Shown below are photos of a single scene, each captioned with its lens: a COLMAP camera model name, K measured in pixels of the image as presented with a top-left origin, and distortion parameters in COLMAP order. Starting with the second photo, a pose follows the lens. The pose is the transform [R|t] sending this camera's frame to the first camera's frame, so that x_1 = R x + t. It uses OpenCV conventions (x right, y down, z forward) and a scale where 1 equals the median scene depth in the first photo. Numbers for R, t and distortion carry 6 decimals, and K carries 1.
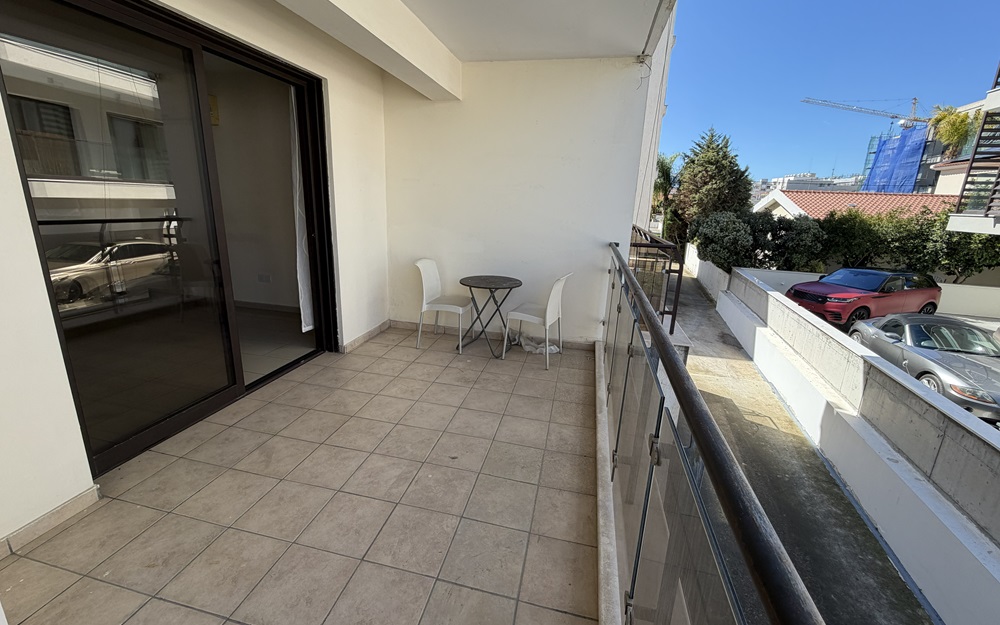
lens RADIAL K [[399.8, 0, 498.6], [0, 399.8, 307.2], [0, 0, 1]] dist [0.001663, 0.000380]
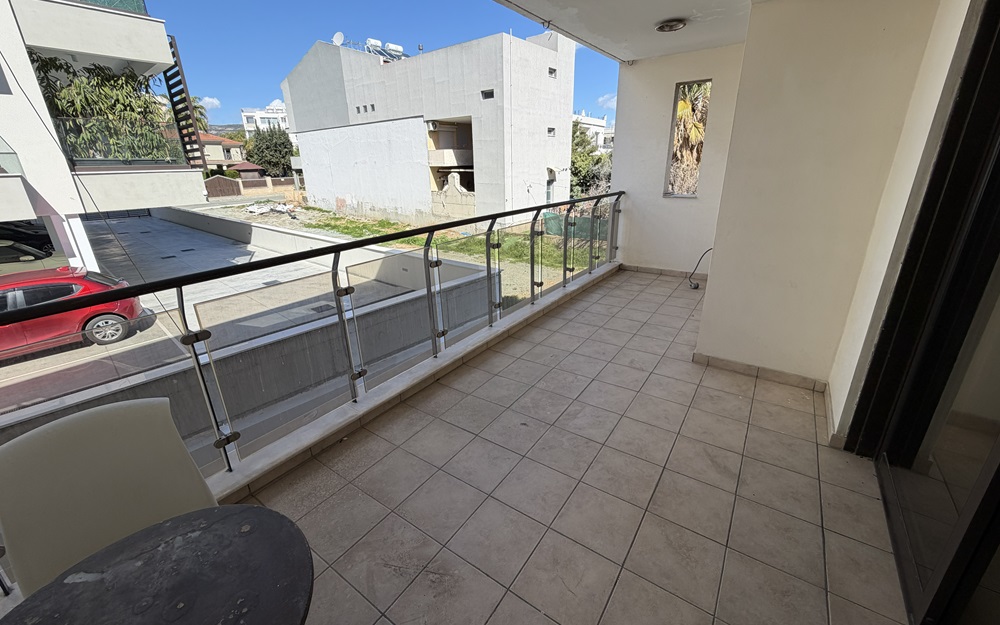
lens RADIAL K [[399.8, 0, 499.5], [0, 399.8, 309.5], [0, 0, 1]] dist [0.001663, 0.000380]
pose [[-0.925081, -0.145005, 0.350996, -0.385544], [0.087945, 0.817315, 0.569440, -0.488727], [-0.369446, 0.557647, -0.743330, 1.672282]]
